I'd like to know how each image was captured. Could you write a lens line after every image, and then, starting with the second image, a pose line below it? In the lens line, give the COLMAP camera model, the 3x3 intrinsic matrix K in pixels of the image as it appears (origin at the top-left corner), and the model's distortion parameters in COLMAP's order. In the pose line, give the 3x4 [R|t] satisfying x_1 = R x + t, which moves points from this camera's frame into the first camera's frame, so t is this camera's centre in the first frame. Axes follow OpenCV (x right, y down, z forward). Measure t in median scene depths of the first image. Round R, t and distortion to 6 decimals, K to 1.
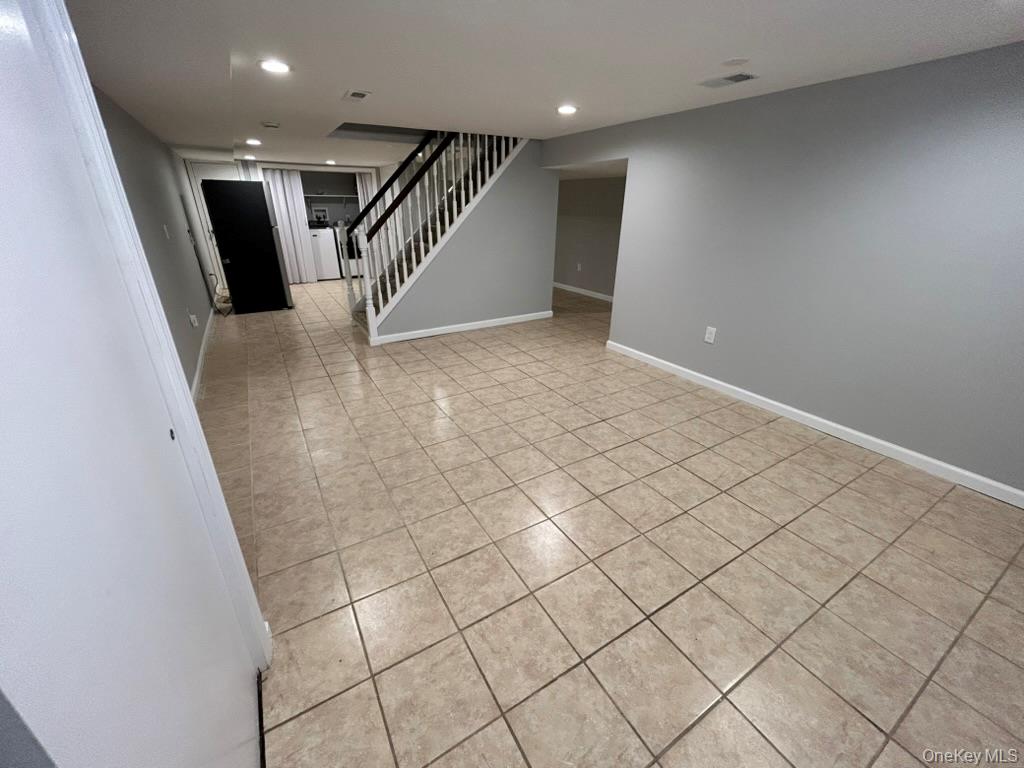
lens RADIAL K [[415.6, 0, 508.2], [0, 415.6, 382.9], [0, 0, 1]] dist [-0.000159, 0.000033]
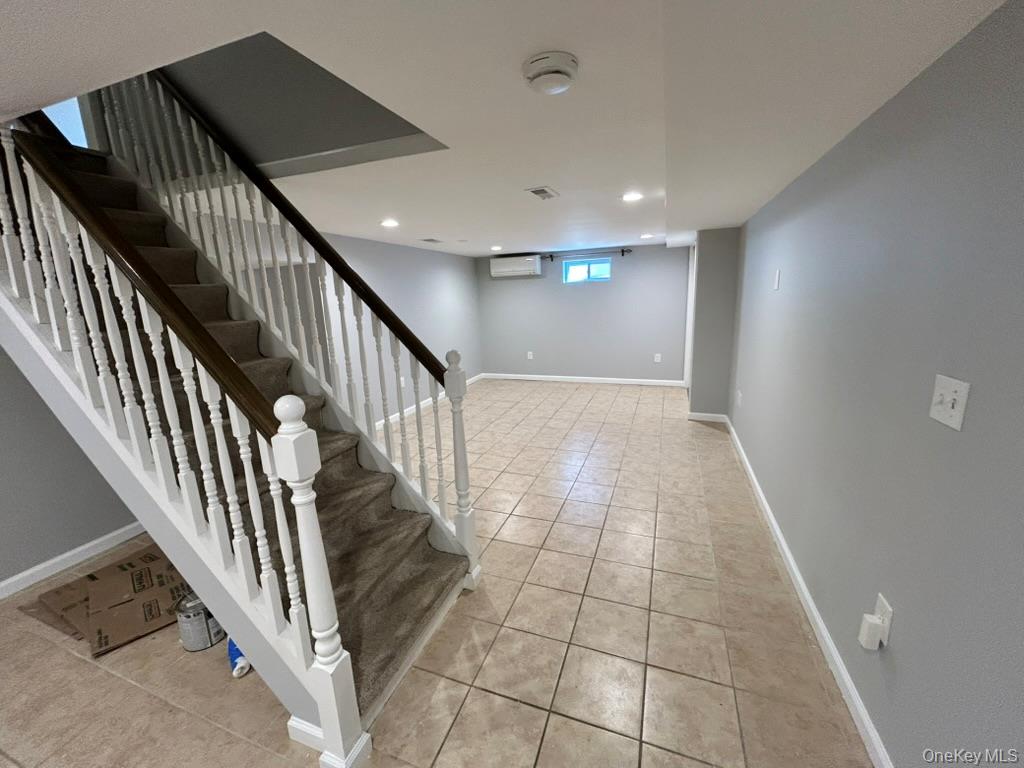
lens RADIAL K [[415.6, 0, 508.1], [0, 415.6, 382.0], [0, 0, 1]] dist [-0.000159, 0.000033]
pose [[-0.621068, -0.147391, 0.769773, -1.312235], [0.342758, 0.832179, 0.435884, -0.920369], [-0.704834, 0.534559, -0.466321, 2.044561]]
